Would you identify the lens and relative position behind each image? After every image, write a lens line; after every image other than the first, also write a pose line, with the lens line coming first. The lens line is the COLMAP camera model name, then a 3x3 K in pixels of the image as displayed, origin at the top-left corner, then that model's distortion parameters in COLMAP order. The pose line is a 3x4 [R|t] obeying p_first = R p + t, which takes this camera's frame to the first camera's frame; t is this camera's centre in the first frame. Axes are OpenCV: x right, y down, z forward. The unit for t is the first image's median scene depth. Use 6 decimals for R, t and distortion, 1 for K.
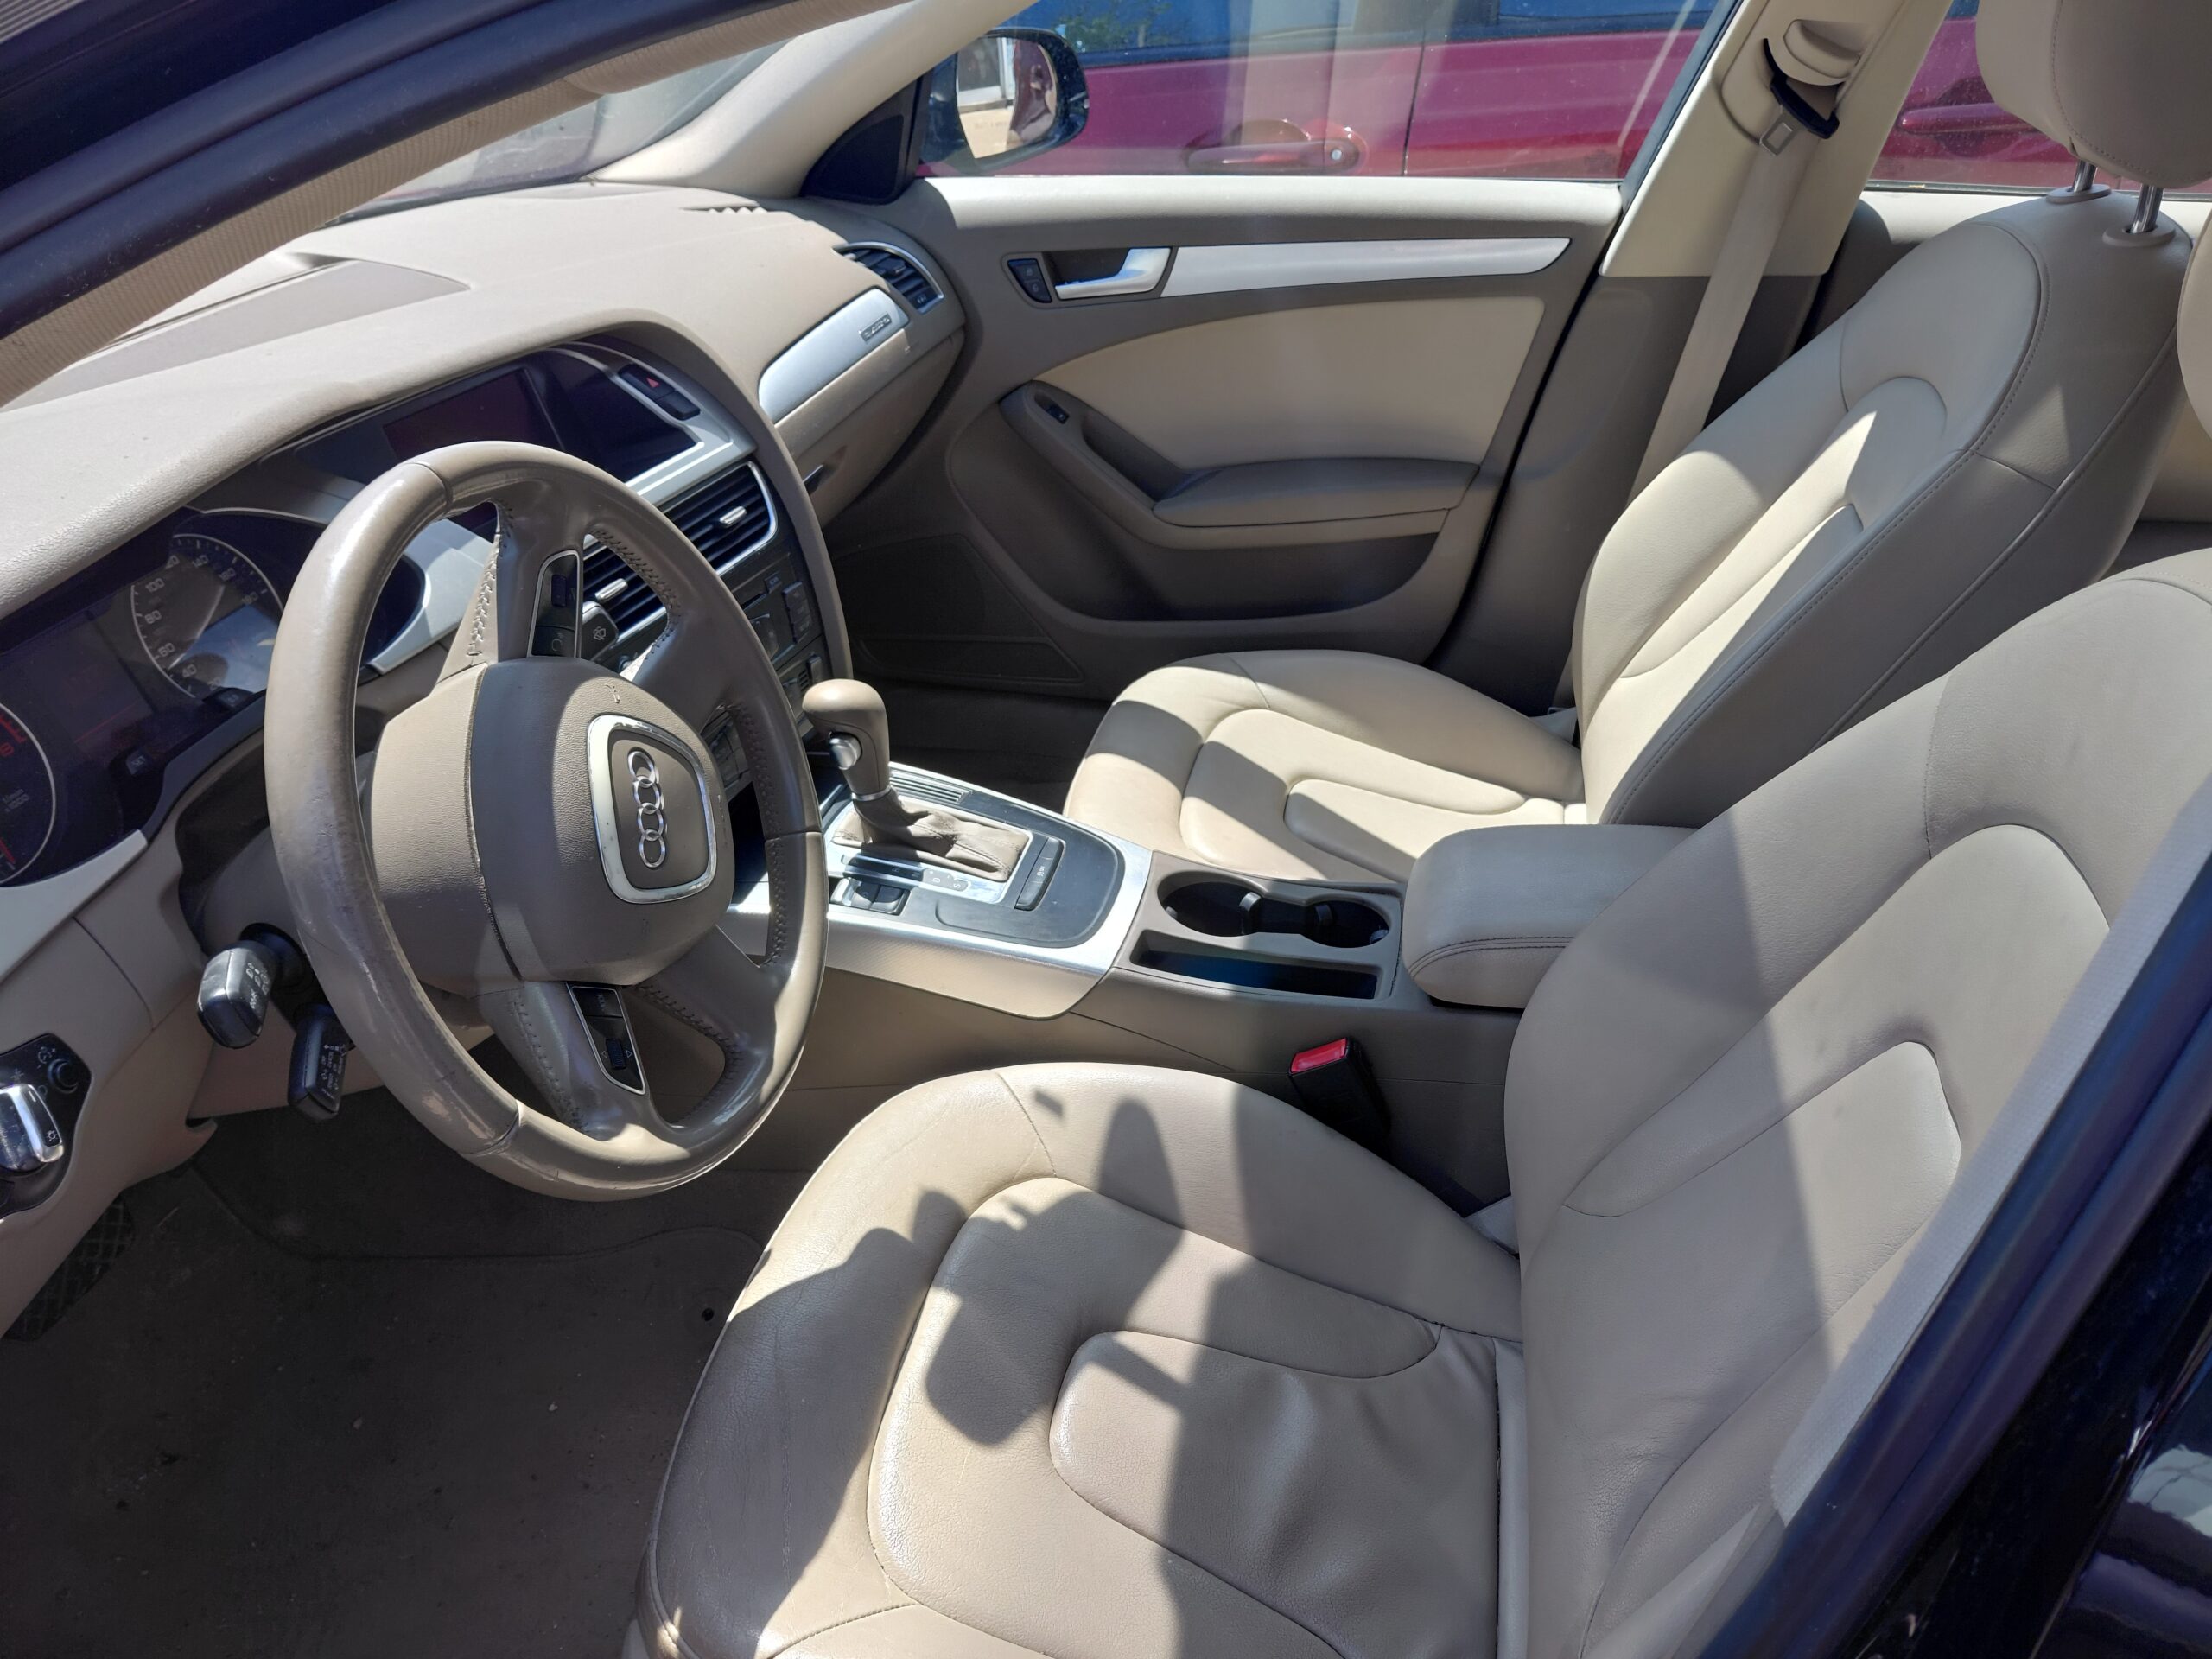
lens RADIAL K [[1605.2, 0, 1108.5], [0, 1605.2, 875.7], [0, 0, 1]] dist [0.107279, -0.280784]
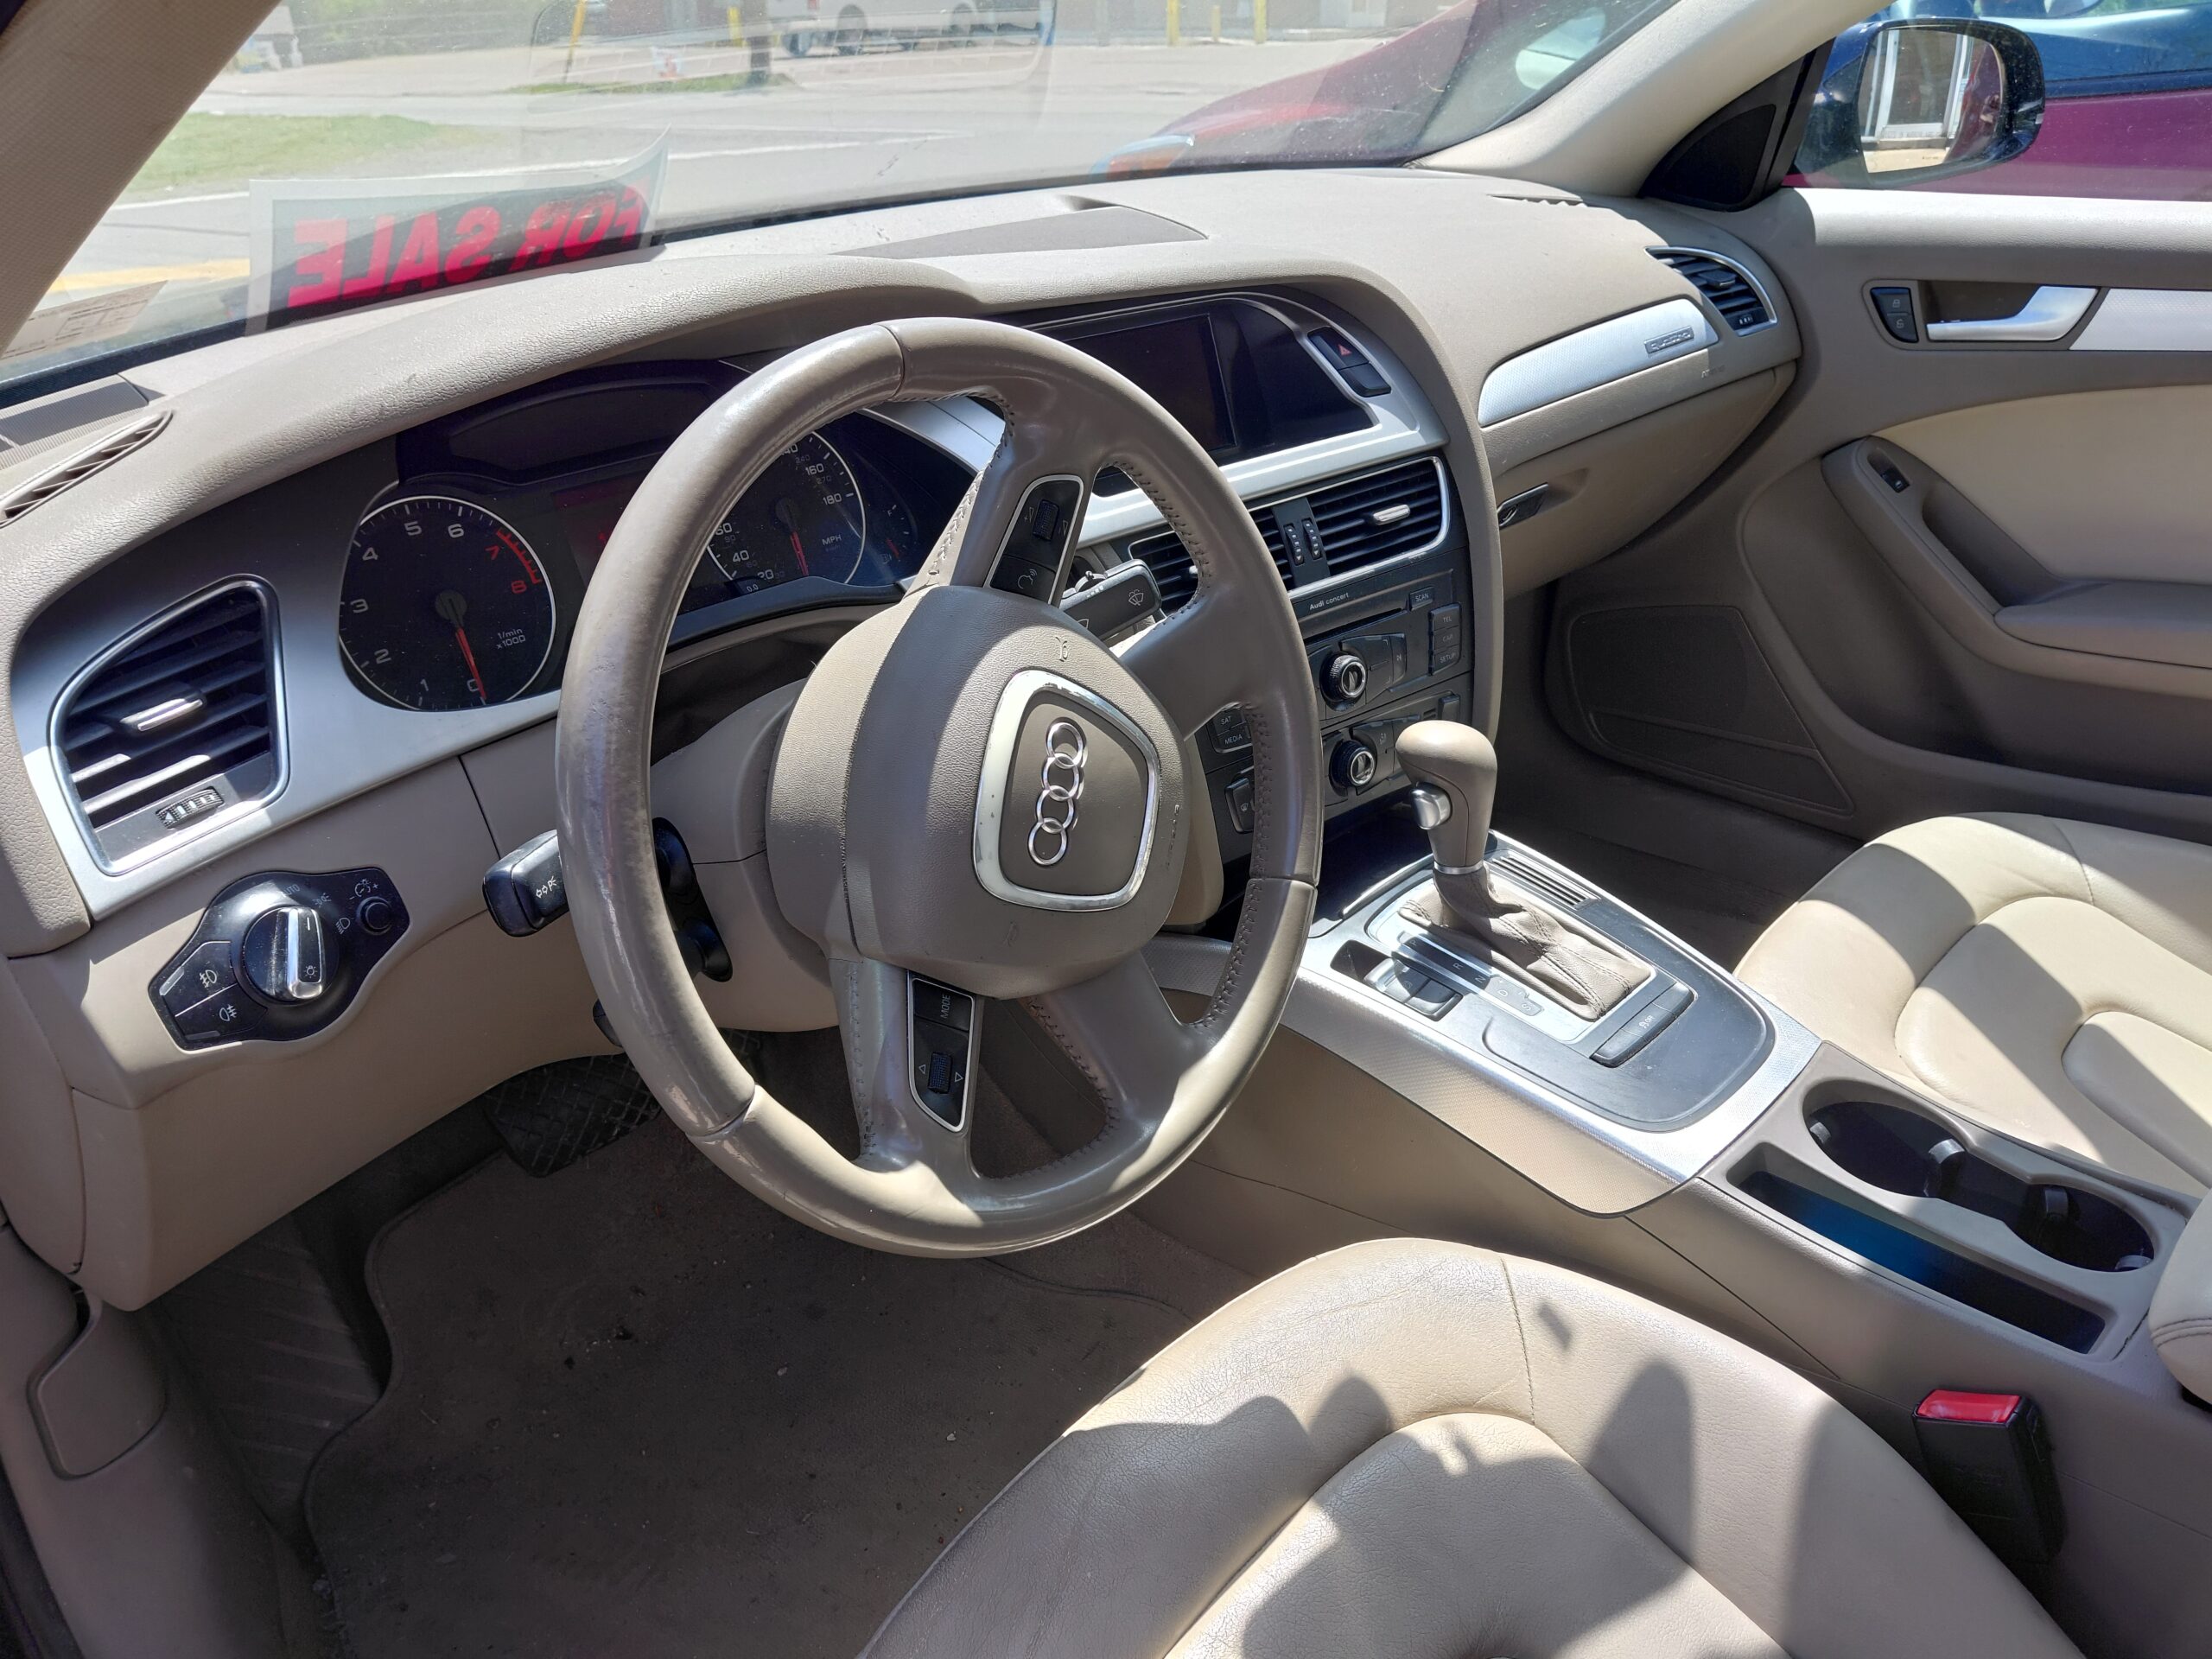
lens RADIAL K [[1617.5, 0, 1106.5], [0, 1617.5, 837.5], [0, 0, 1]] dist [0.049165, -0.105503]
pose [[0.851313, 0.237431, -0.467859, 0.076699], [-0.268357, 0.963319, 0.000569, -0.018000], [0.450833, 0.125069, 0.883803, 0.196849]]
